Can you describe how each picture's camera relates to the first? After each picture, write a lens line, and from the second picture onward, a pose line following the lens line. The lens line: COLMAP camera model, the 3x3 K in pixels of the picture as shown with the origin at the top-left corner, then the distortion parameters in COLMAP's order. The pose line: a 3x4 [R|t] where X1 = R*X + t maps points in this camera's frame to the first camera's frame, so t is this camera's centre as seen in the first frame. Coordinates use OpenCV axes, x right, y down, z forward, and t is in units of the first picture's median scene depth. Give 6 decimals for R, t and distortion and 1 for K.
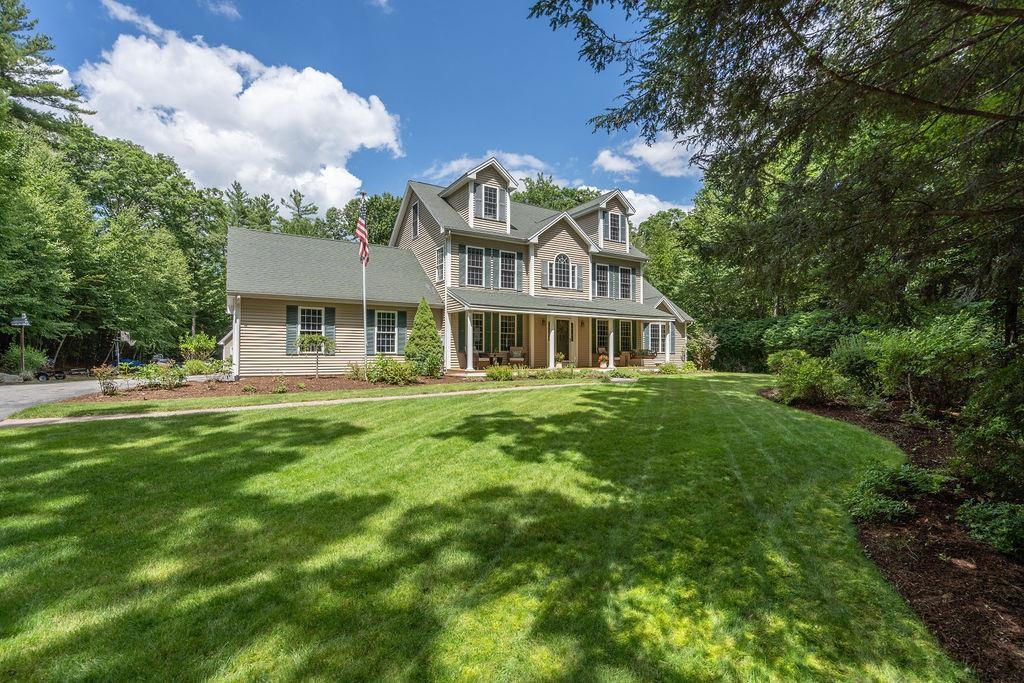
lens RADIAL K [[462.8, 0, 511.5], [0, 462.8, 336.8], [0, 0, 1]] dist [-0.009701, 0.000307]
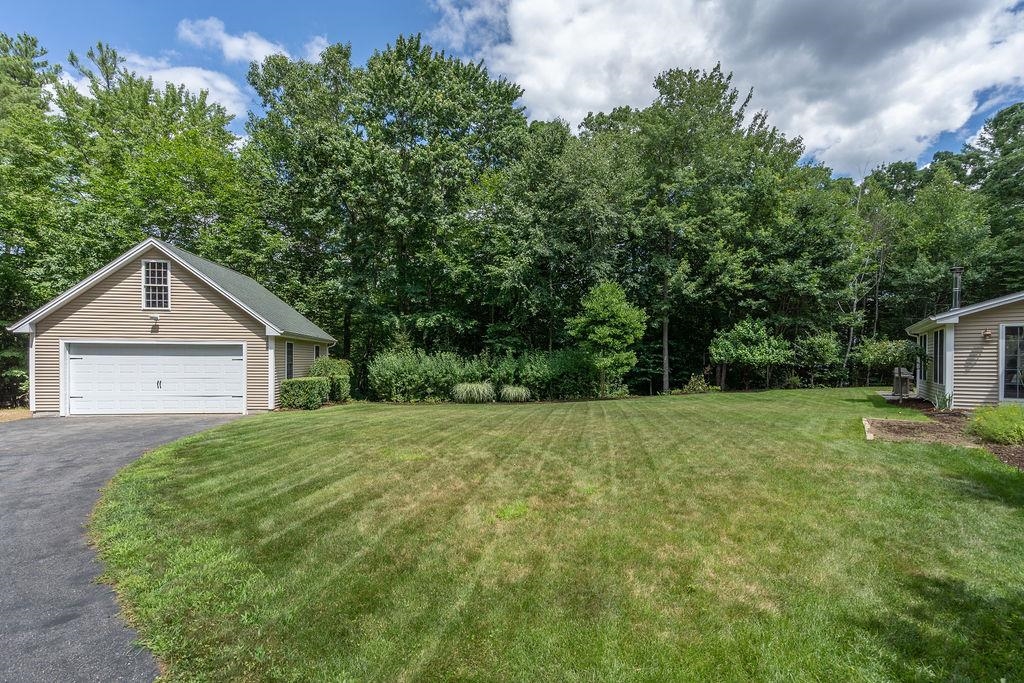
lens RADIAL K [[462.8, 0, 514.6], [0, 462.8, 351.2], [0, 0, 1]] dist [-0.009701, 0.000307]
pose [[0.906935, 0.006724, 0.421218, -1.015373], [-0.015120, 0.999748, 0.016596, 0.042974], [-0.421000, -0.021420, 0.906808, 1.277878]]
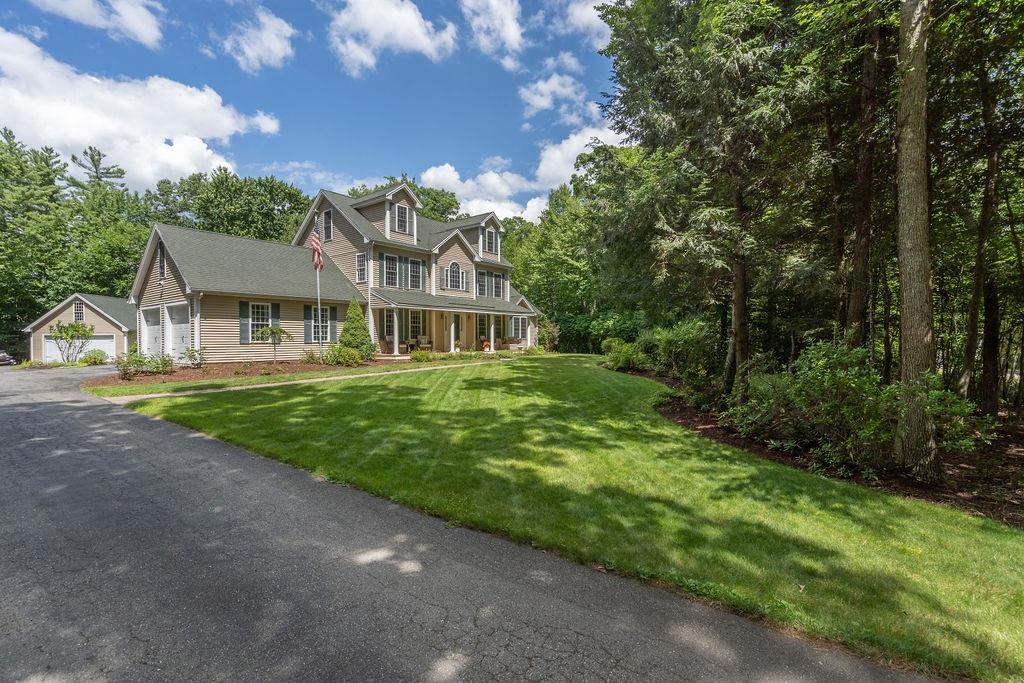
lens RADIAL K [[462.8, 0, 511.1], [0, 462.8, 335.8], [0, 0, 1]] dist [-0.009701, 0.000307]
pose [[0.933301, -0.003453, 0.359080, -0.214978], [-0.007968, 0.999508, 0.030322, -0.017861], [-0.359008, -0.031160, 0.932814, -0.261507]]
